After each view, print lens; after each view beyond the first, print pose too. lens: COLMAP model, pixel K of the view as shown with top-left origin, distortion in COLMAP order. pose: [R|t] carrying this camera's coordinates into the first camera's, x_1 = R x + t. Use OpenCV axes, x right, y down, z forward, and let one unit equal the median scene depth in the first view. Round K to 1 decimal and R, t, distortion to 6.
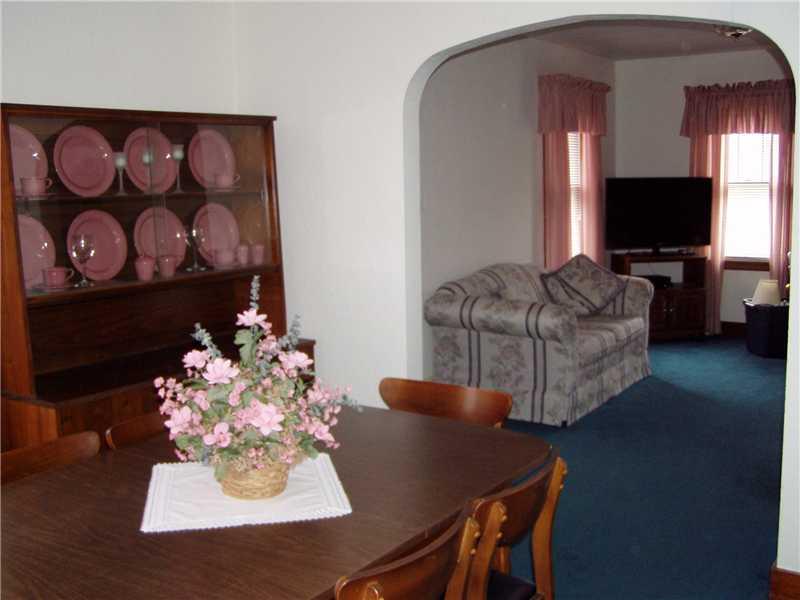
lens RADIAL K [[902.1, 0, 400.0], [0, 902.1, 300.0], [0, 0, 1]] dist [-0.201049, 0.334026]
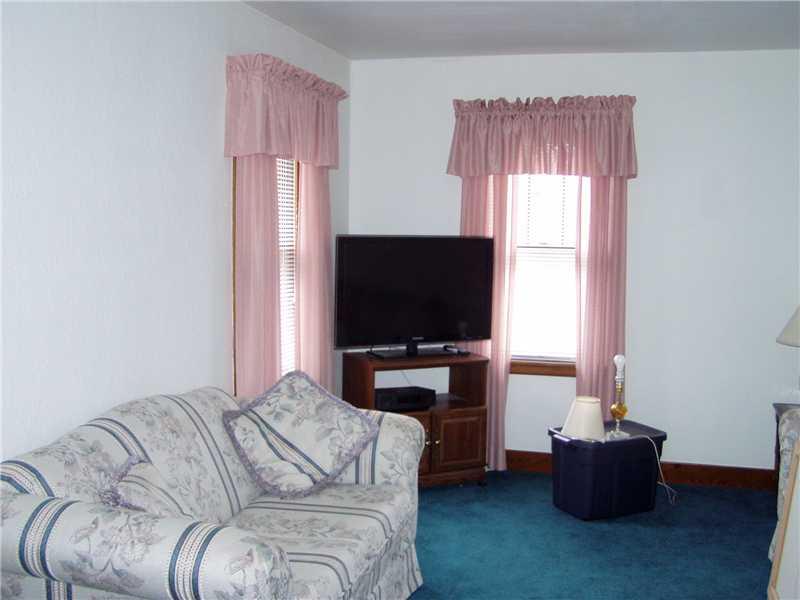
lens RADIAL K [[902.1, 0, 400.0], [0, 902.1, 300.0], [0, 0, 1]] dist [-0.201049, 0.334026]
pose [[0.950225, 0.010458, 0.311388, 0.079447], [0.007589, 0.998363, -0.056690, -0.056909], [-0.311471, 0.056232, 0.948590, 0.399848]]
